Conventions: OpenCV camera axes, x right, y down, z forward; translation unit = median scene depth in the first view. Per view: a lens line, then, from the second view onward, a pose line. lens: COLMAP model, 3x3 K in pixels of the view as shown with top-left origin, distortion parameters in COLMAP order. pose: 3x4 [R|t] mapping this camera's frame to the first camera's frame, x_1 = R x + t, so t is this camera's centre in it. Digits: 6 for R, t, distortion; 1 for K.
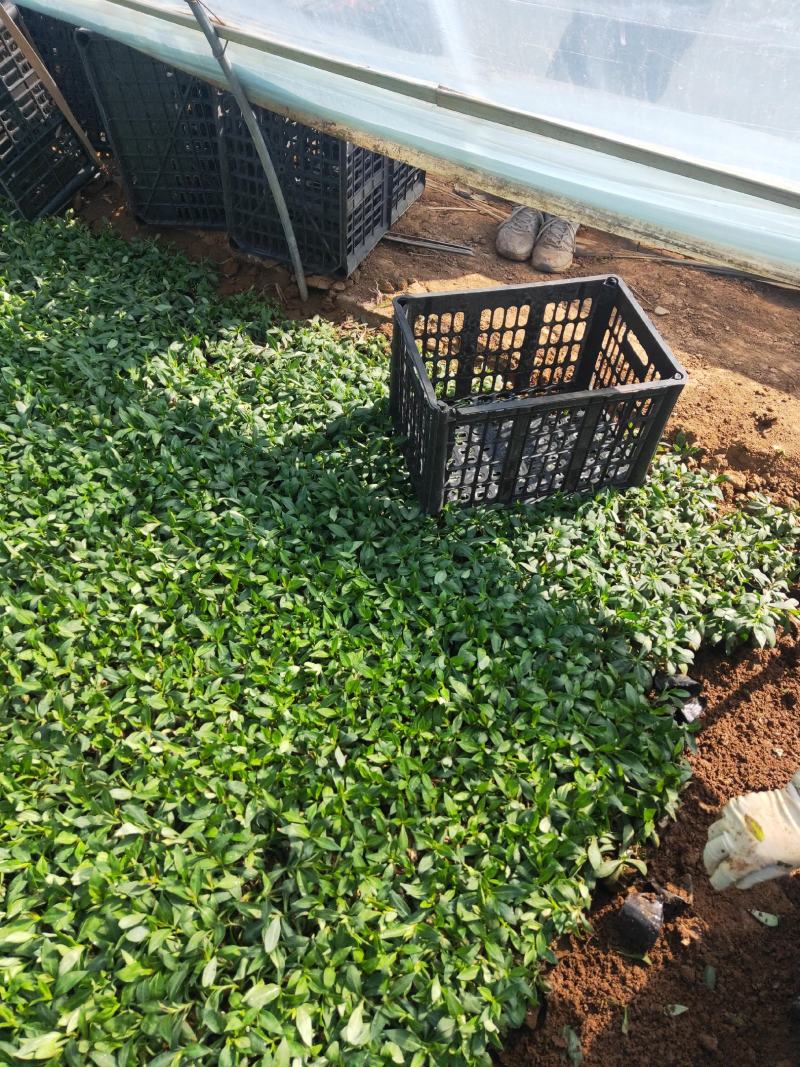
lens RADIAL K [[797.1, 0, 400.0], [0, 797.1, 533.5], [0, 0, 1]] dist [0.030073, -0.007303]
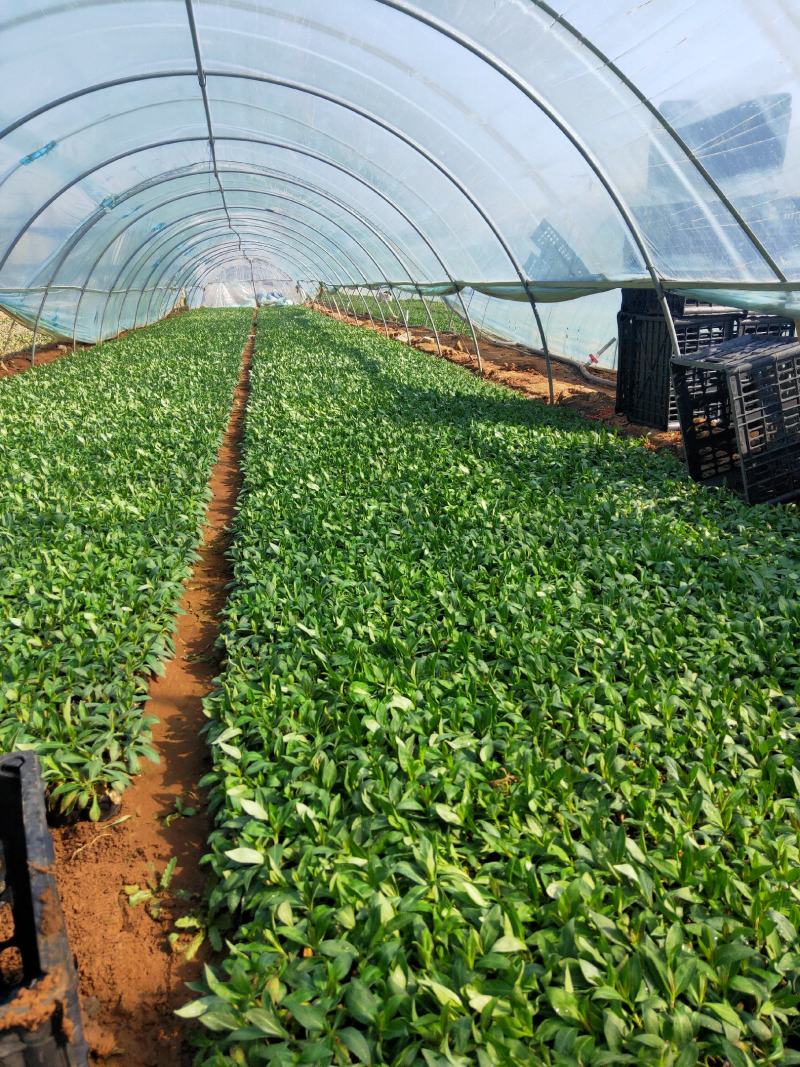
lens RADIAL K [[797.1, 0, 400.0], [0, 797.1, 533.5], [0, 0, 1]] dist [0.030073, -0.007303]
pose [[0.674997, 0.172175, -0.717450, 0.019503], [-0.528668, 0.791164, -0.307521, 0.375119], [0.514674, 0.586869, 0.625057, 0.143825]]
